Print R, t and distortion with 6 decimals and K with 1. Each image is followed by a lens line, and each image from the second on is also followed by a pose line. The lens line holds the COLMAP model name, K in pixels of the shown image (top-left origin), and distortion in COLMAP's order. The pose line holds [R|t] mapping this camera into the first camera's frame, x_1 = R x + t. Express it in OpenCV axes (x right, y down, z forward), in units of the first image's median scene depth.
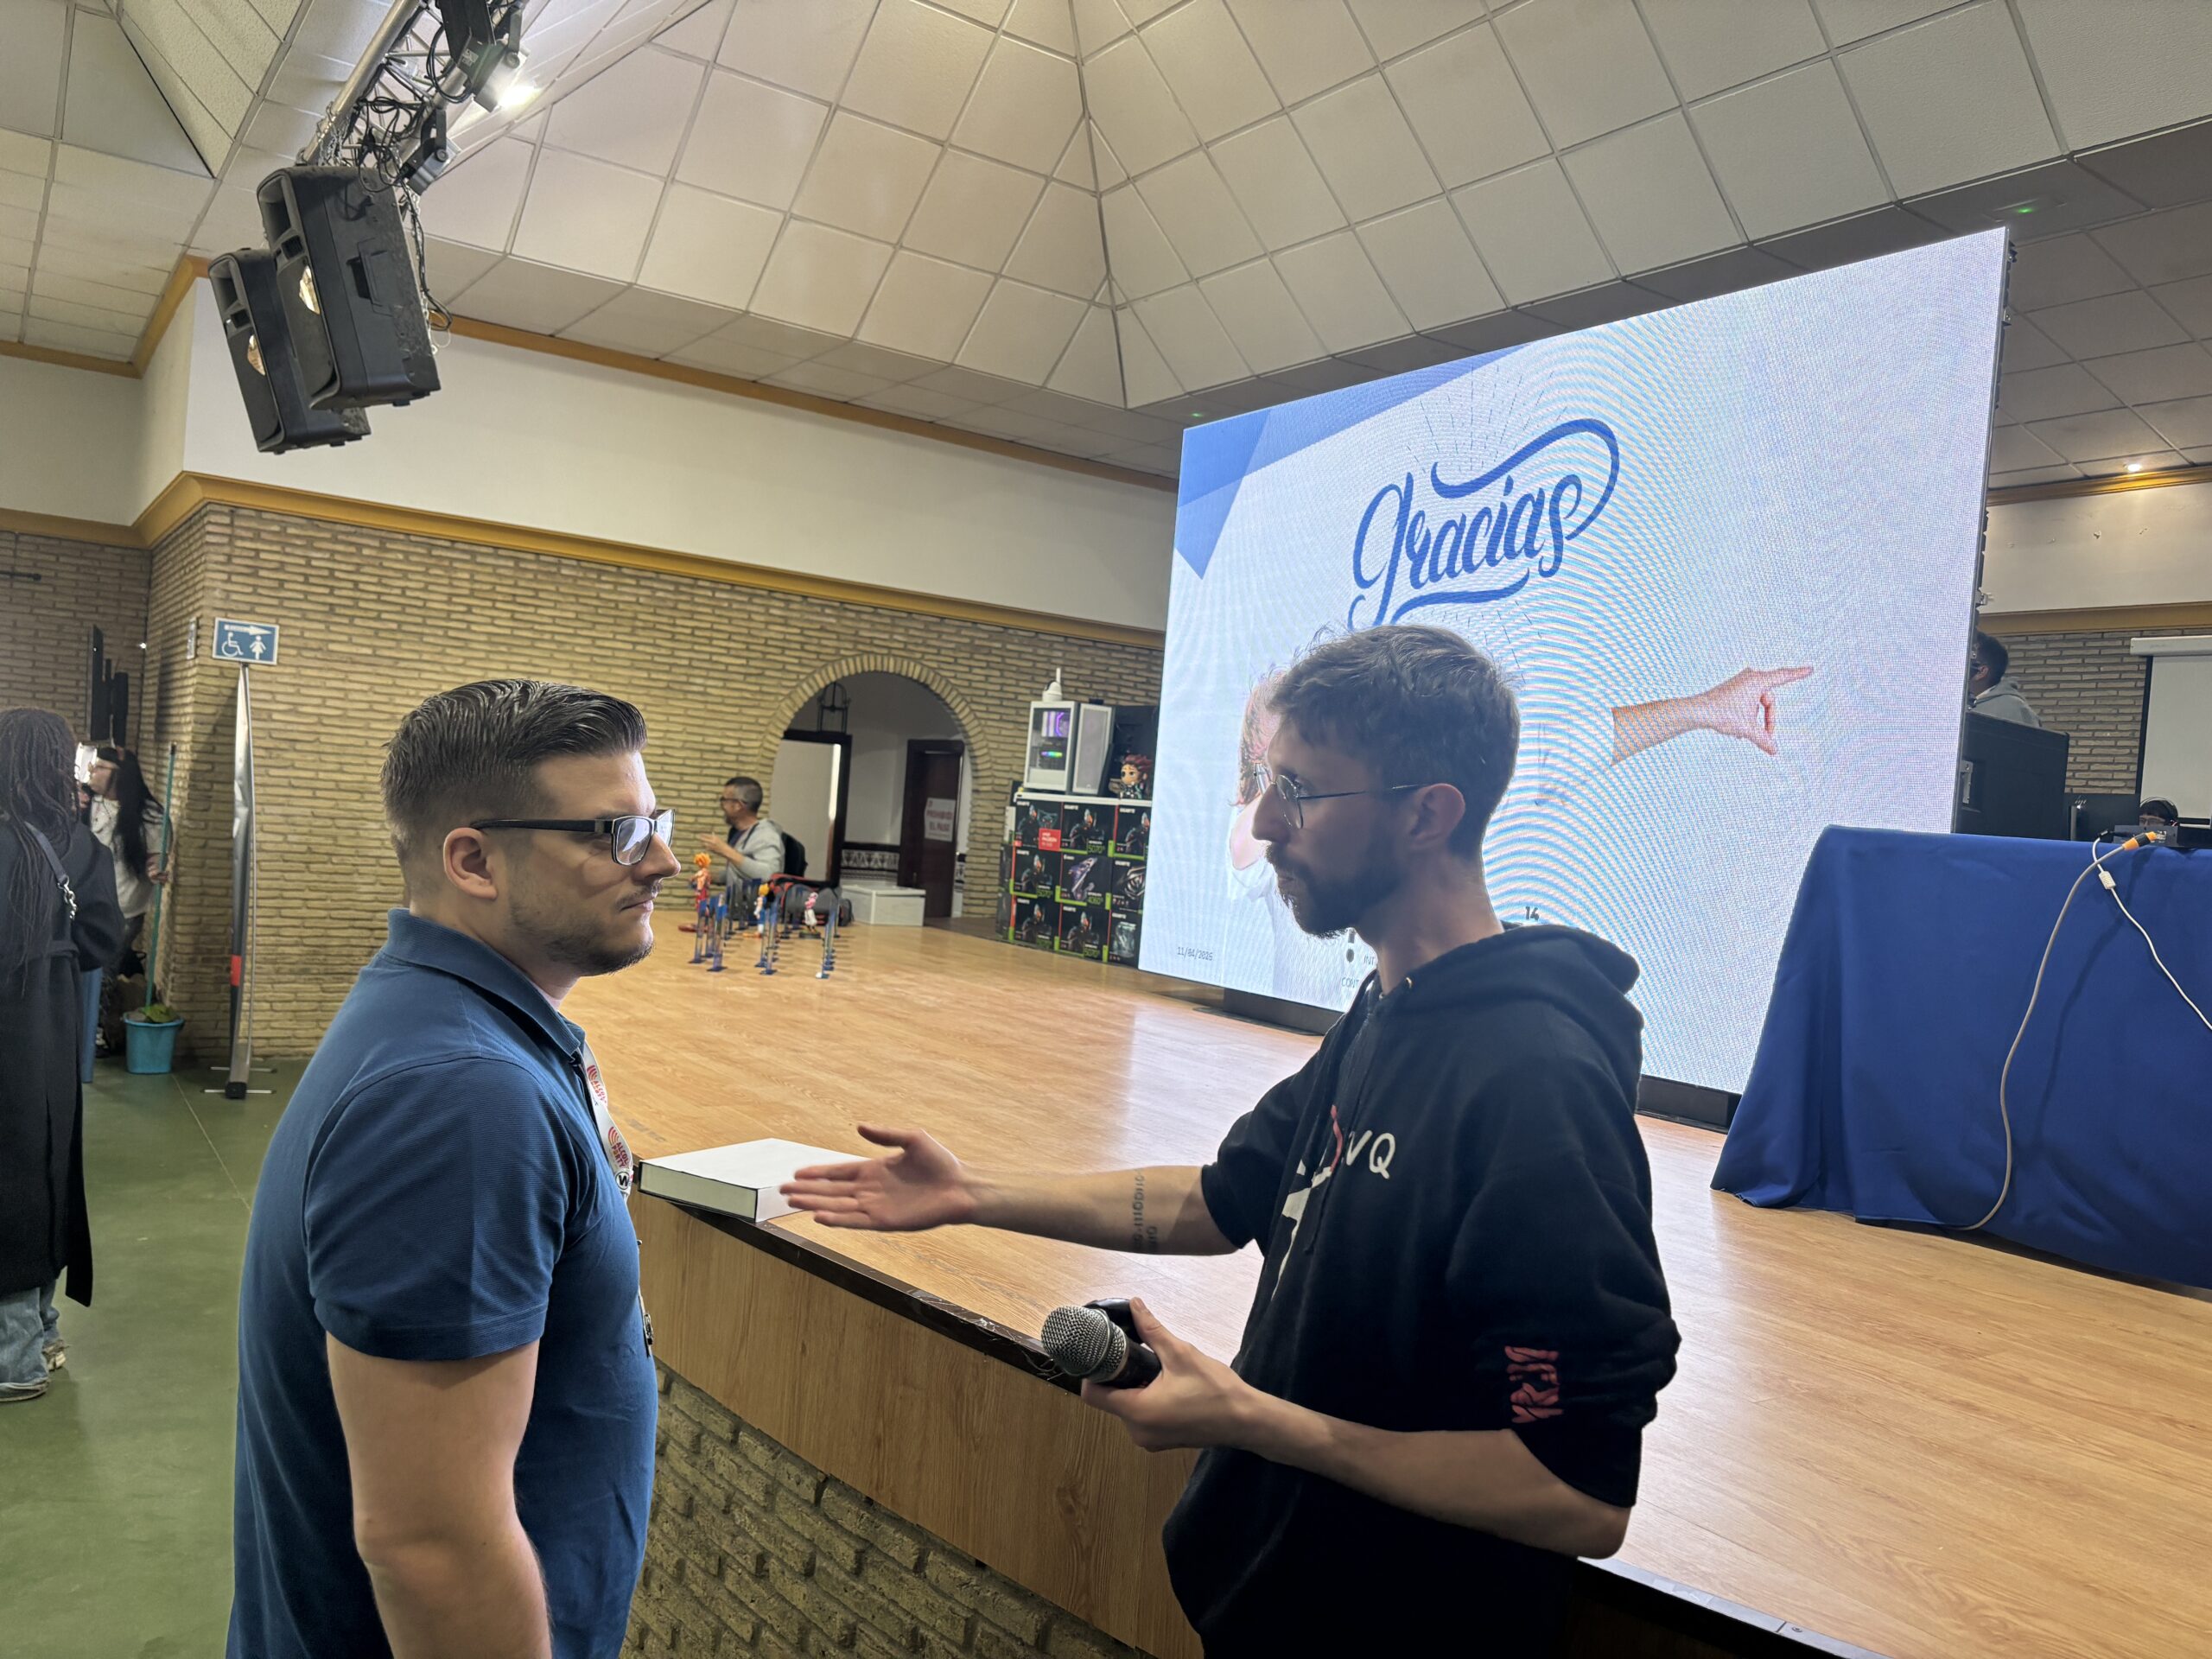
lens RADIAL K [[1638.4, 0, 1136.0], [0, 1638.4, 866.5], [0, 0, 1]] dist [0.038057, -0.041110]
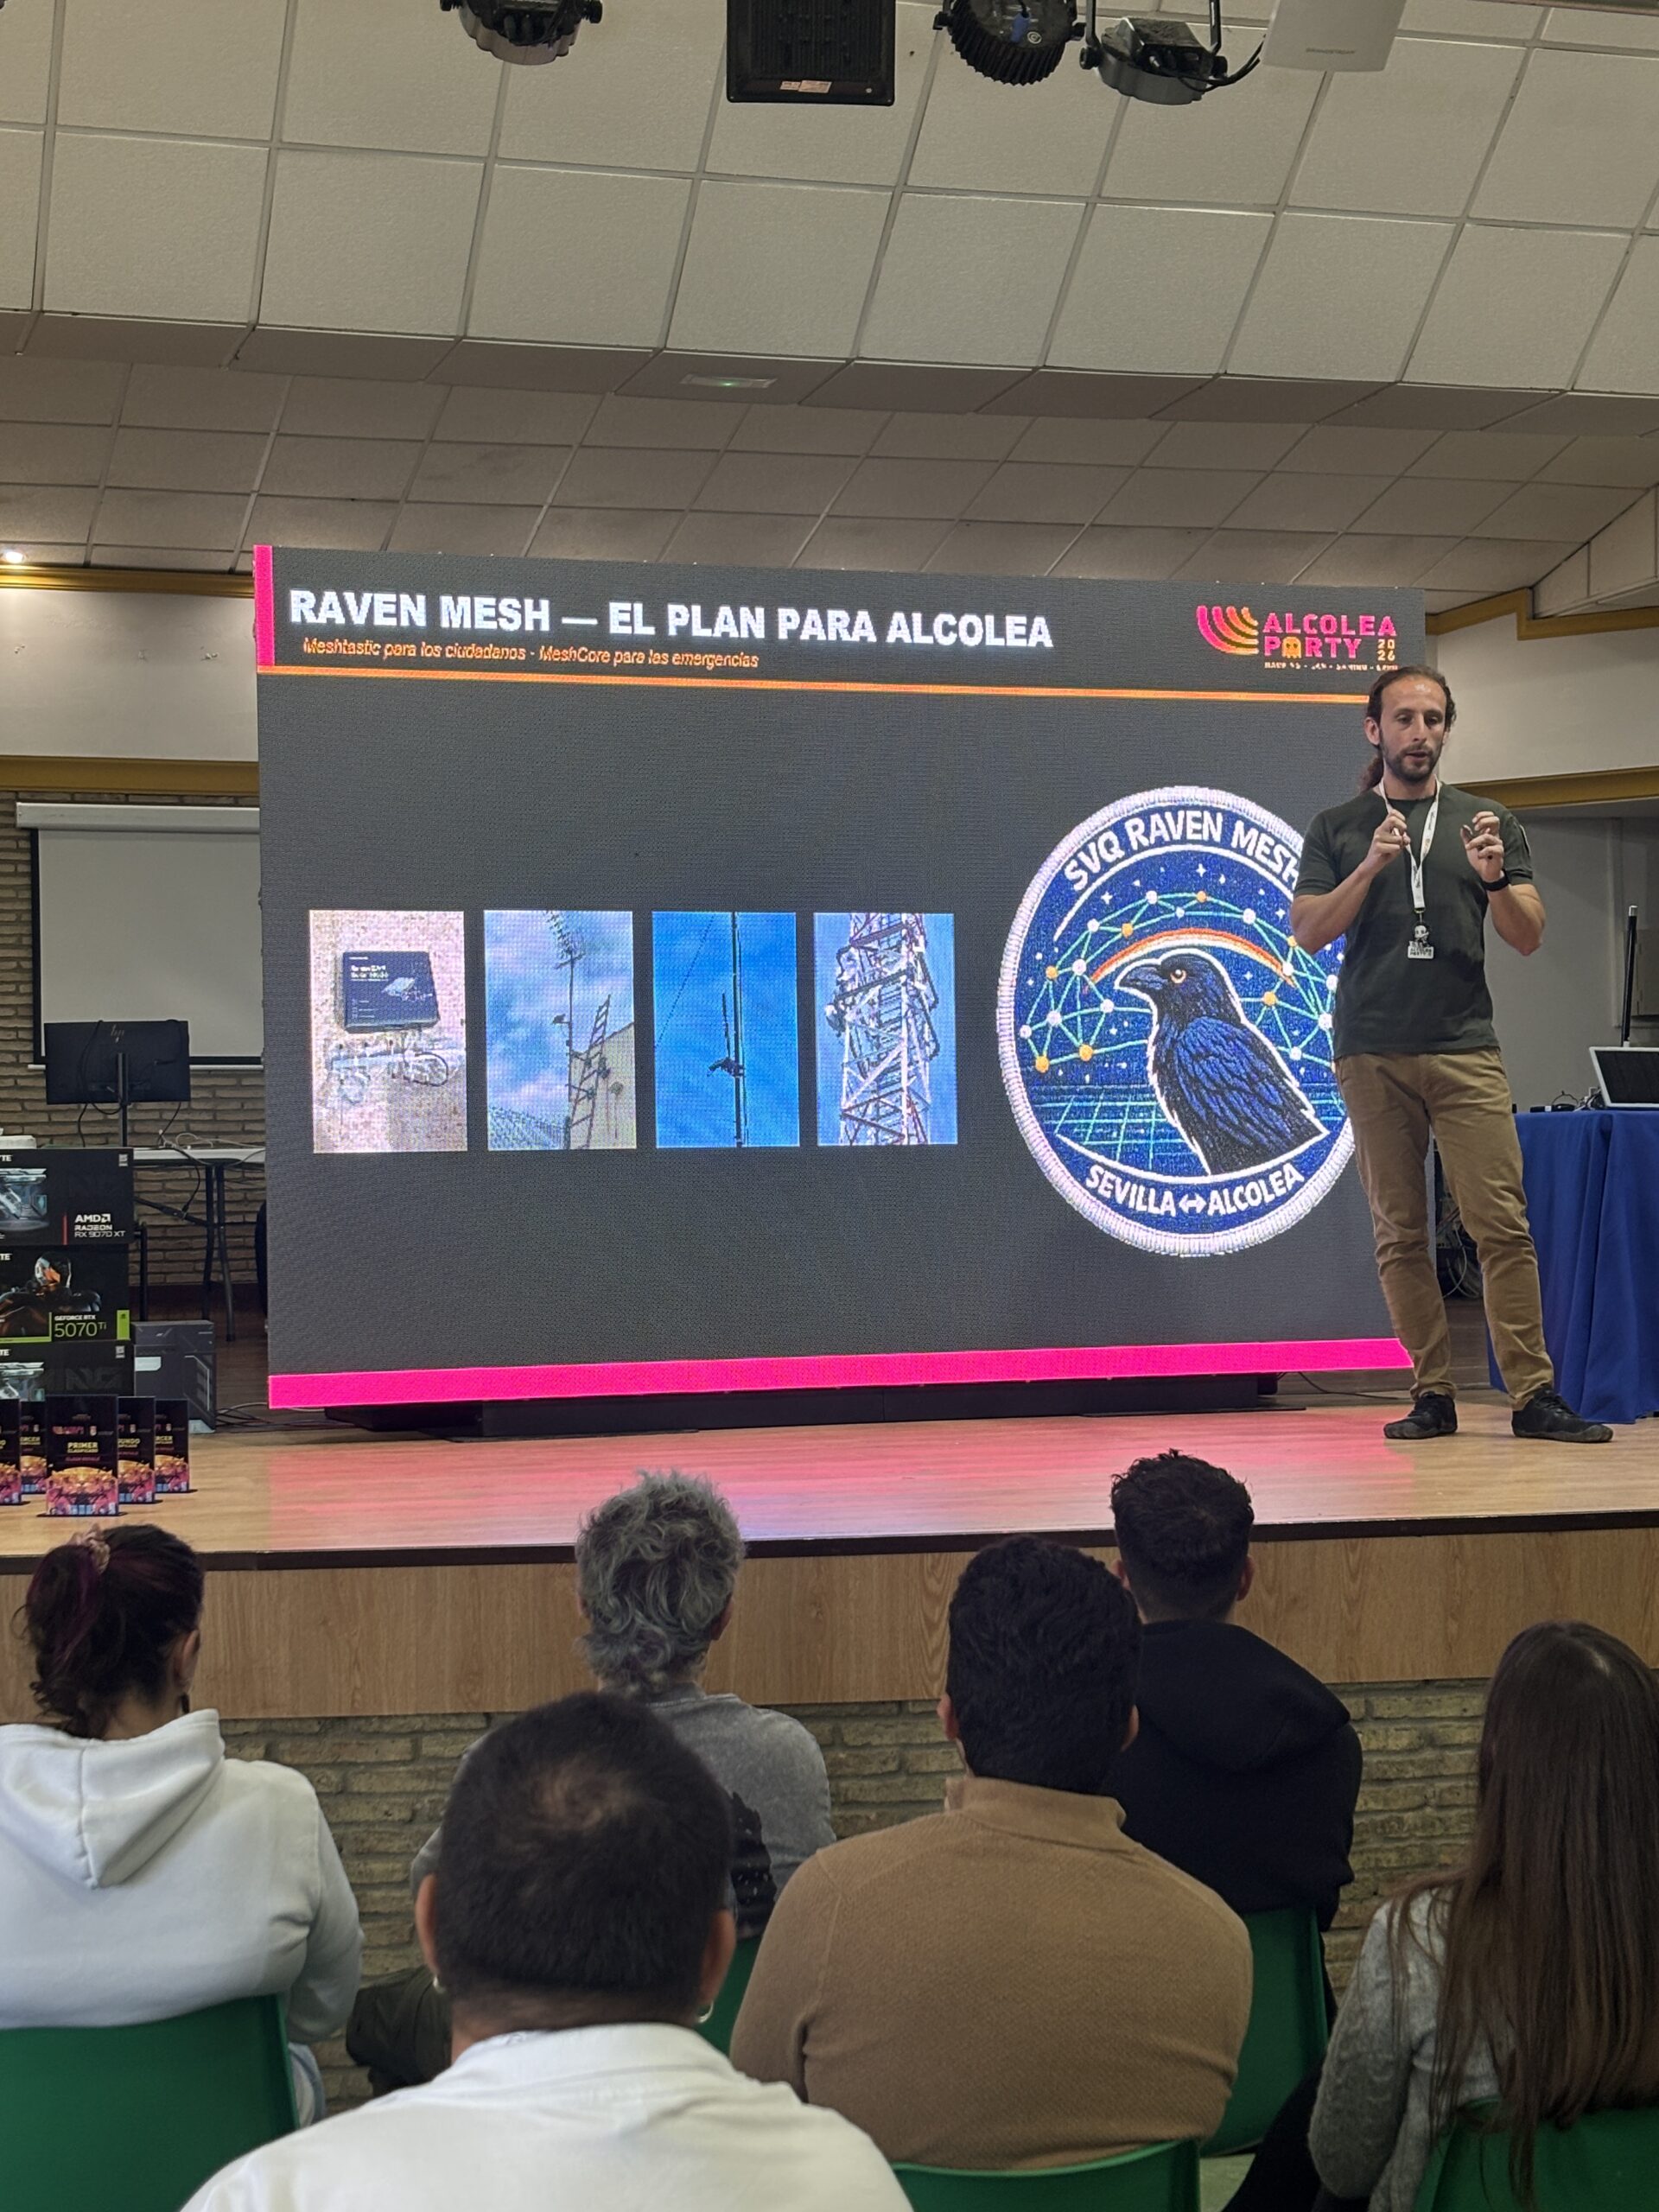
lens RADIAL K [[3558.3, 0, 835.0], [0, 3558.3, 1100.4], [0, 0, 1]] dist [0.097509, 0.000000]
pose [[0.309543, -0.062653, 0.948819, -0.828952], [0.064372, 0.996919, 0.044828, -0.069305], [-0.948704, 0.047201, 0.312622, 0.255356]]
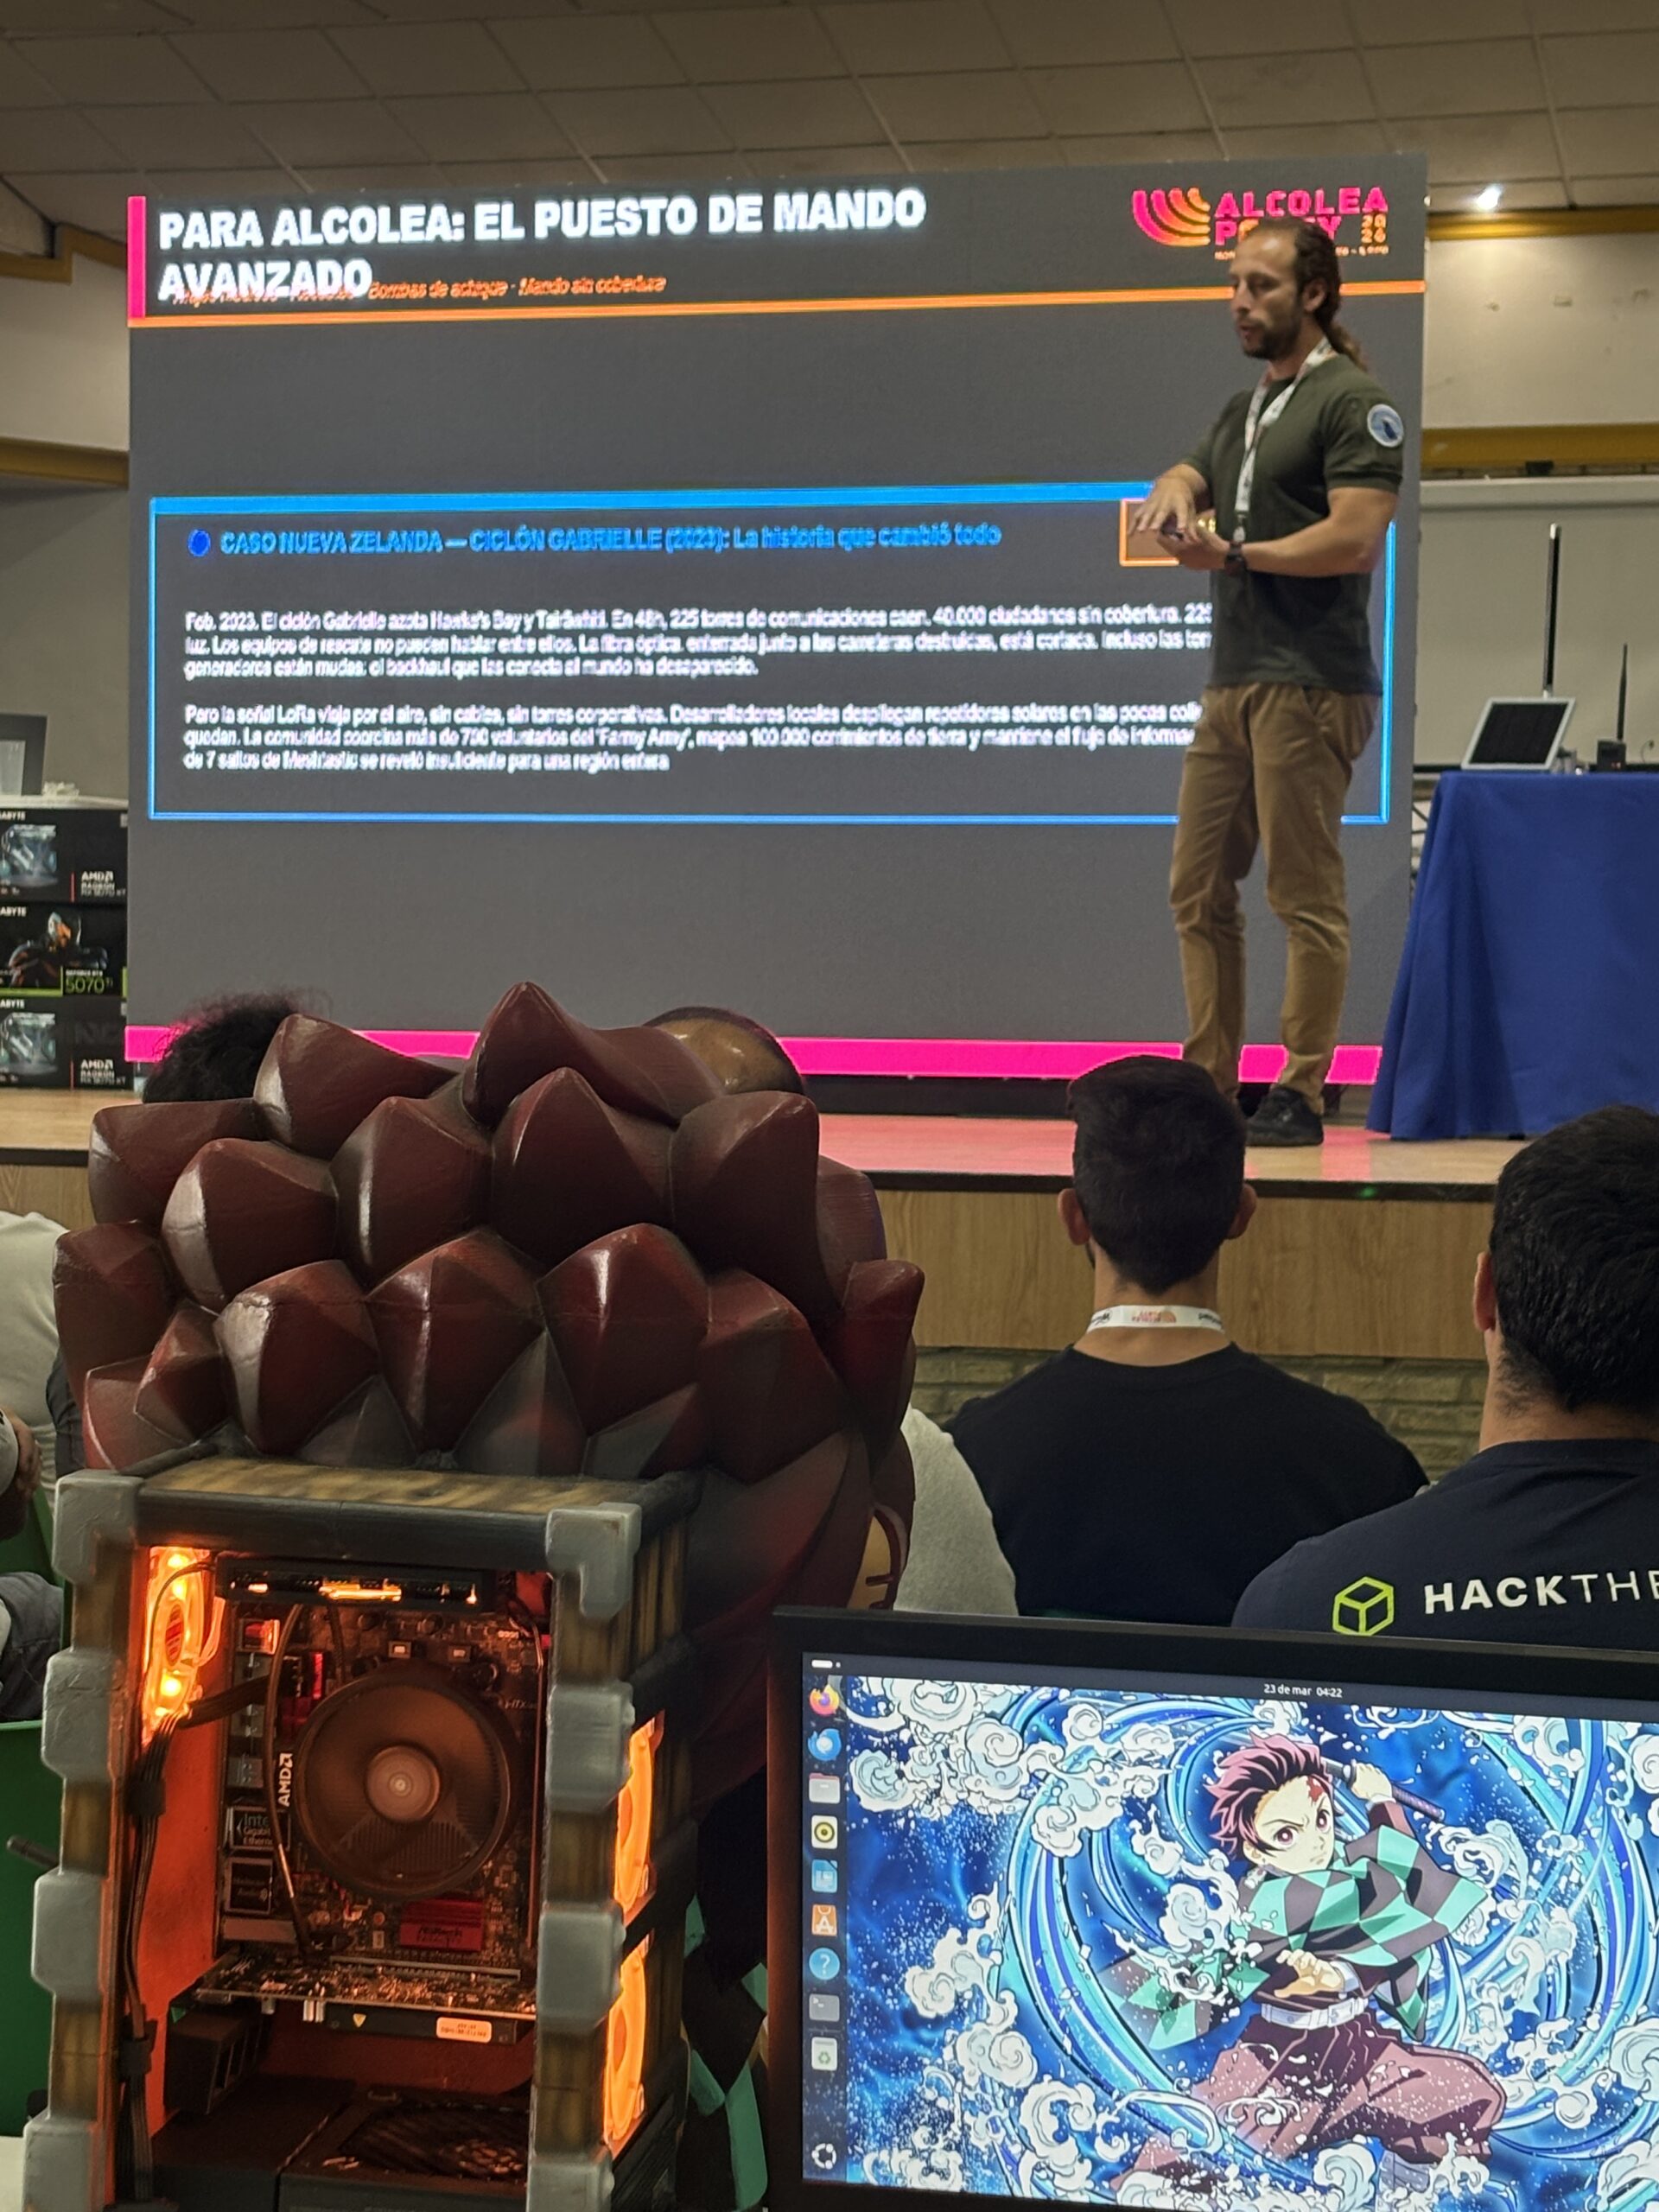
lens RADIAL K [[4285.5, 0, 823.4], [0, 4285.5, 1085.7], [0, 0, 1]] dist [0.065271, 0.000000]
pose [[0.758656, -0.088017, 0.645518, -0.589278], [0.065573, 0.996116, 0.058755, -0.004989], [-0.648183, -0.002246, 0.761482, -0.289552]]
